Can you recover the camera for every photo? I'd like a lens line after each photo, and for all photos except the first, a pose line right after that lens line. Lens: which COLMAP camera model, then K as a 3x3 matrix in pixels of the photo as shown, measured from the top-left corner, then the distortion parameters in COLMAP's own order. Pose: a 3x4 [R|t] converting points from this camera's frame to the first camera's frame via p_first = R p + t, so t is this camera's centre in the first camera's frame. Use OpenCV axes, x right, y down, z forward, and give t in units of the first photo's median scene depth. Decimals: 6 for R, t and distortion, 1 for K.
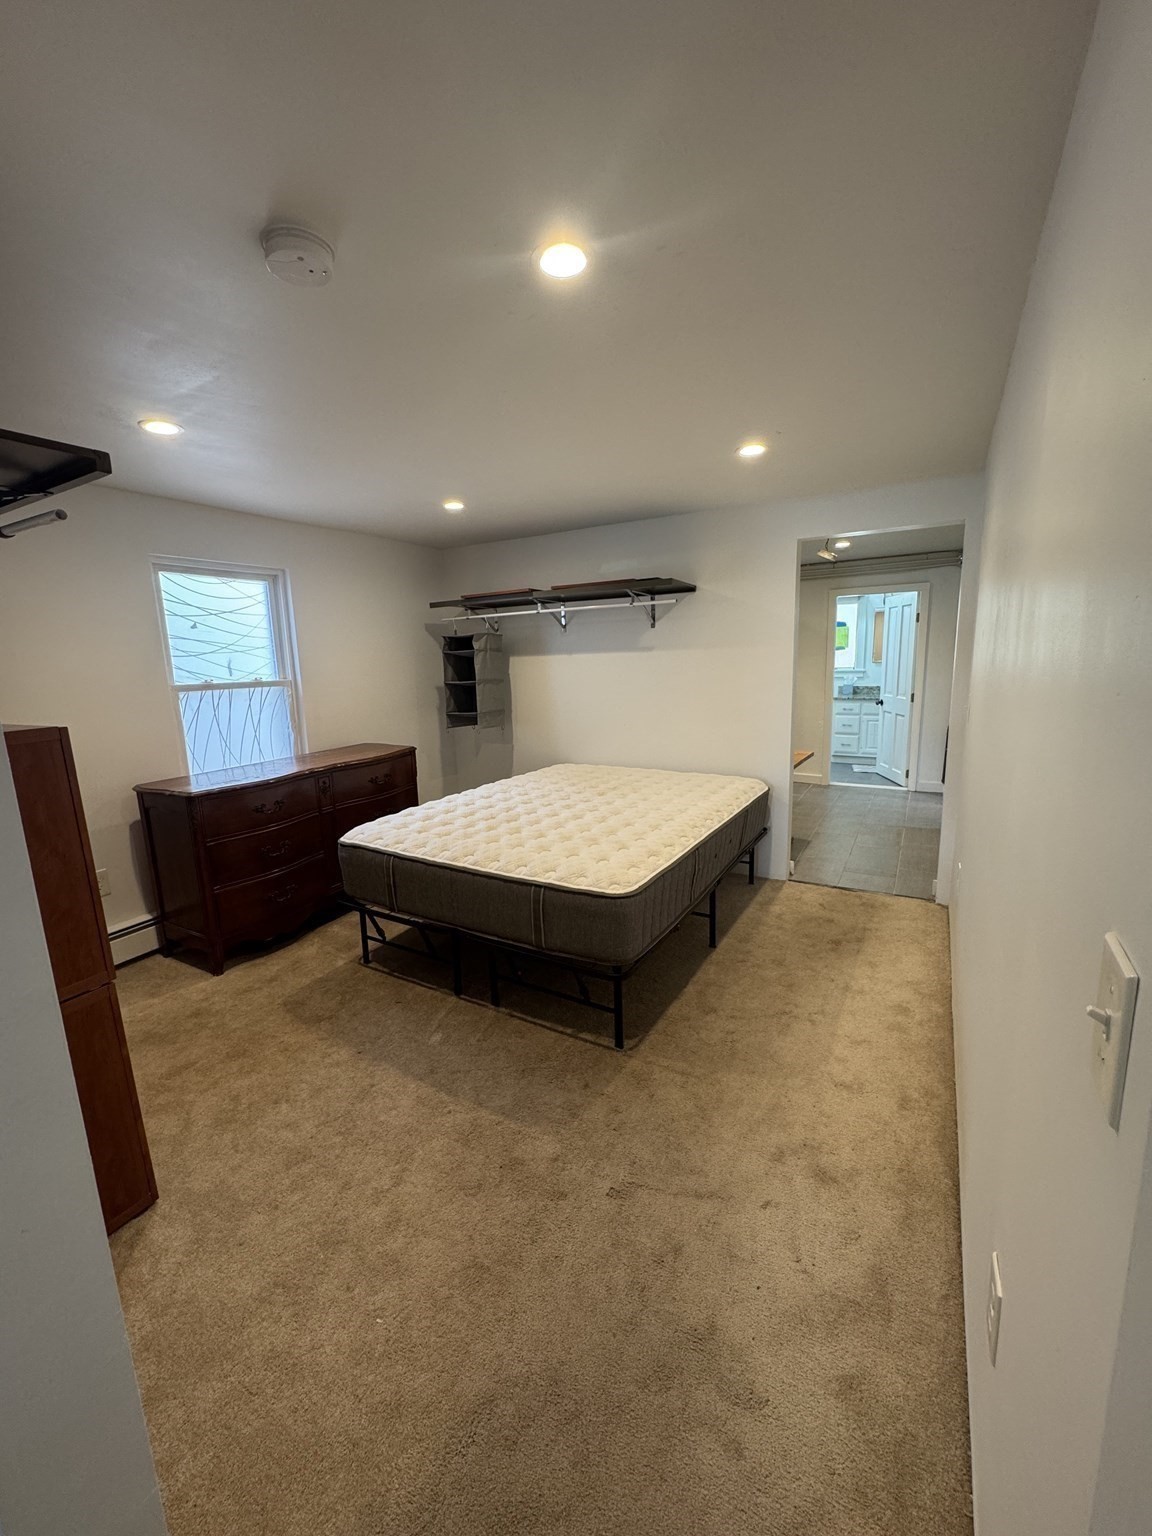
lens RADIAL K [[608.7, 0, 576.0], [0, 608.7, 768.0], [0, 0, 1]] dist [-0.004728, -0.000082]
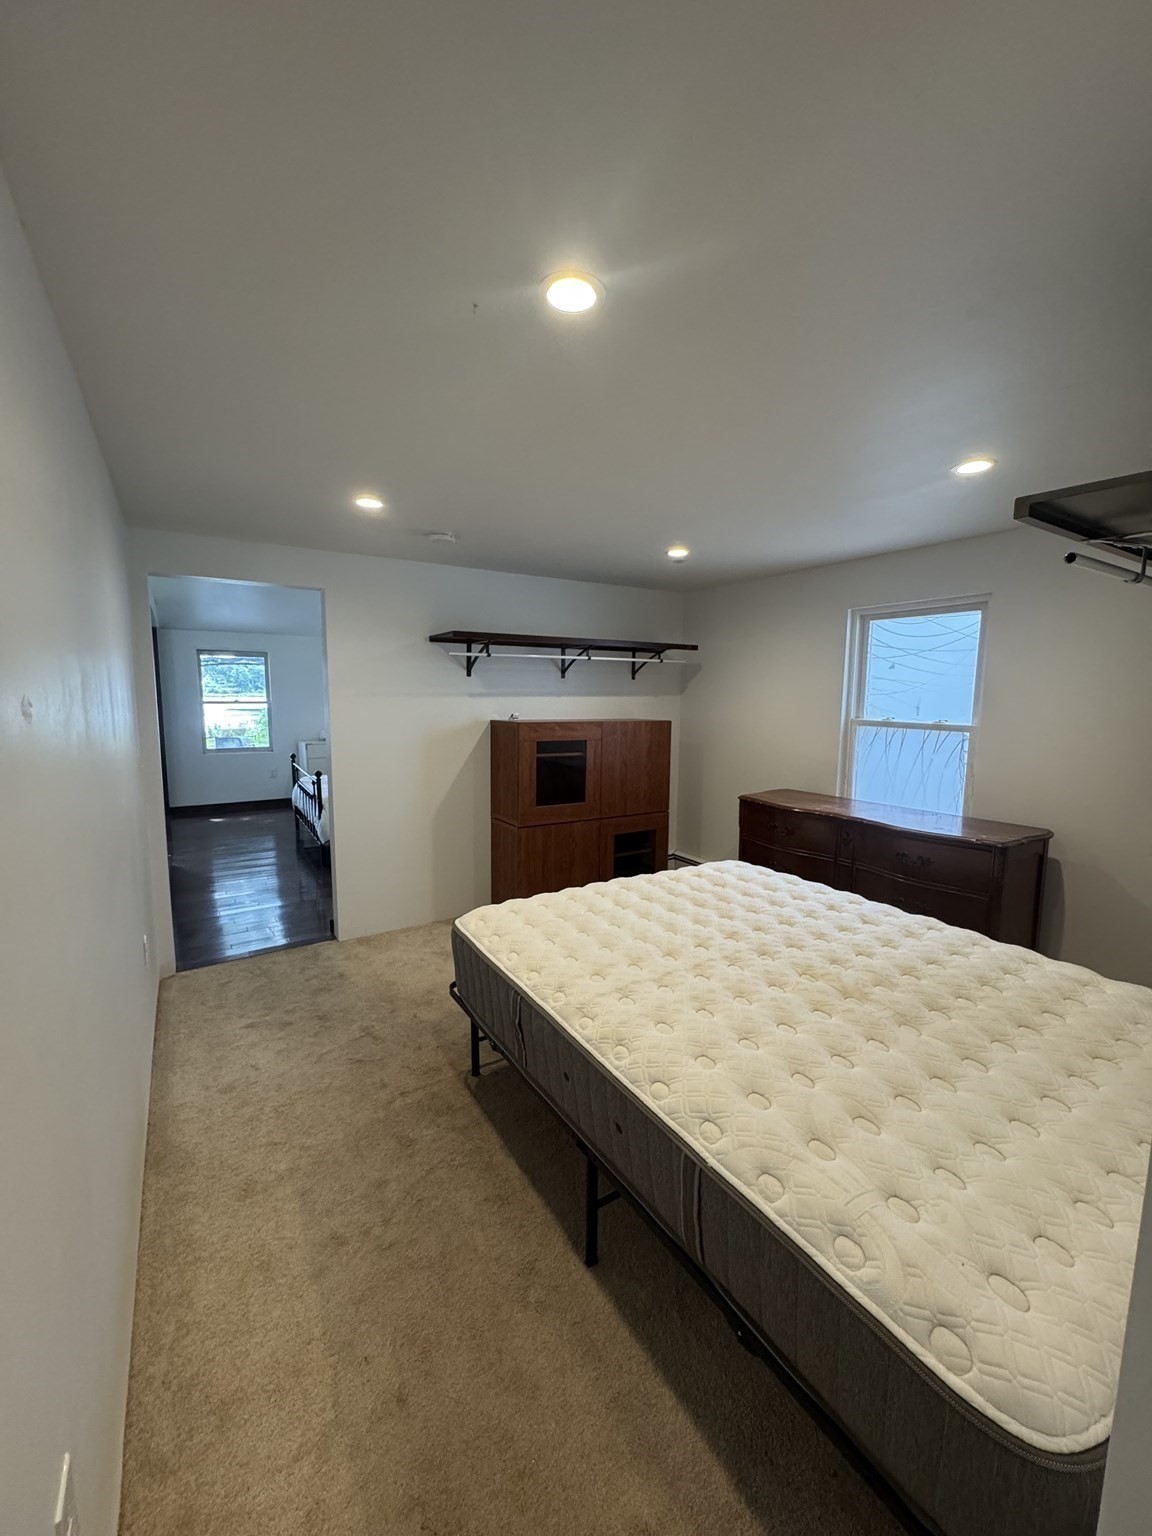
lens RADIAL K [[611.8, 0, 574.6], [0, 611.8, 768.1], [0, 0, 1]] dist [-0.003239, 0.000188]
pose [[-0.458058, 0.135279, -0.878569, 0.348520], [-0.158185, 0.960173, 0.230317, -0.131970], [0.874735, 0.244475, -0.418415, 0.598088]]
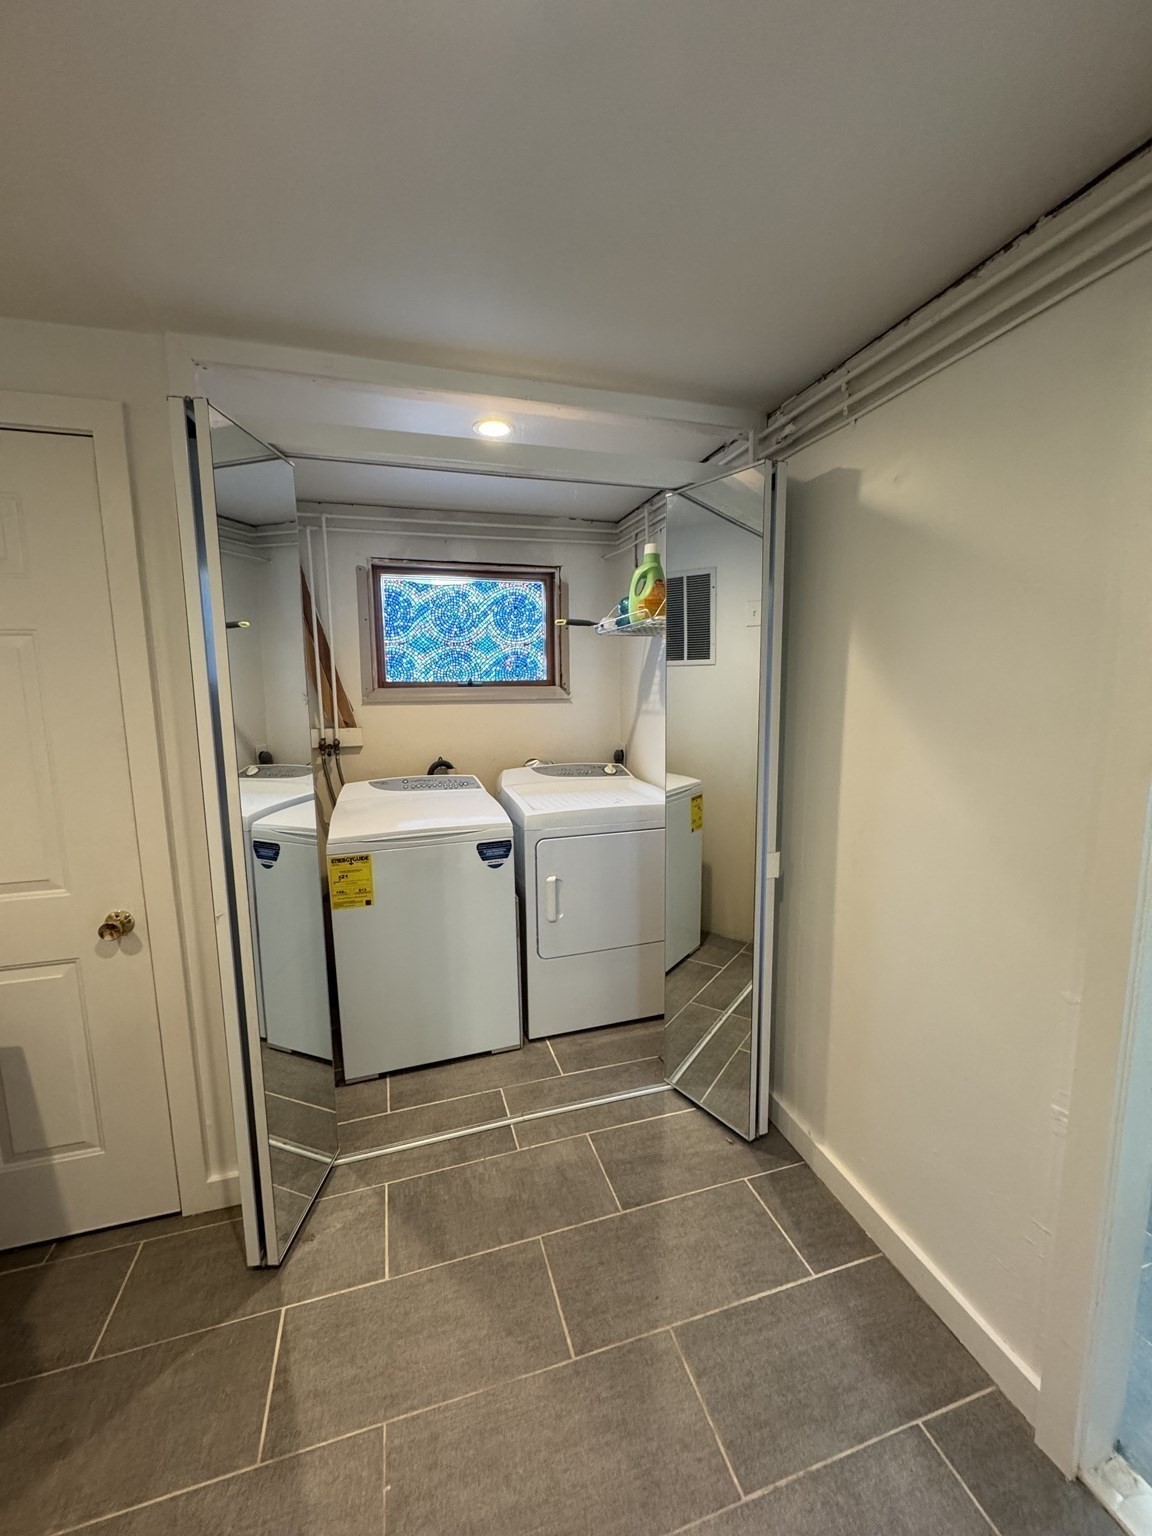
lens RADIAL K [[615.4, 0, 576.0], [0, 615.4, 768.0], [0, 0, 1]] dist [-0.001444, 0.000069]
pose [[0.733132, 0.118839, -0.669623, 0.462093], [-0.137156, 0.990219, 0.025572, -0.180353], [0.666113, 0.073095, 0.742261, 0.869667]]
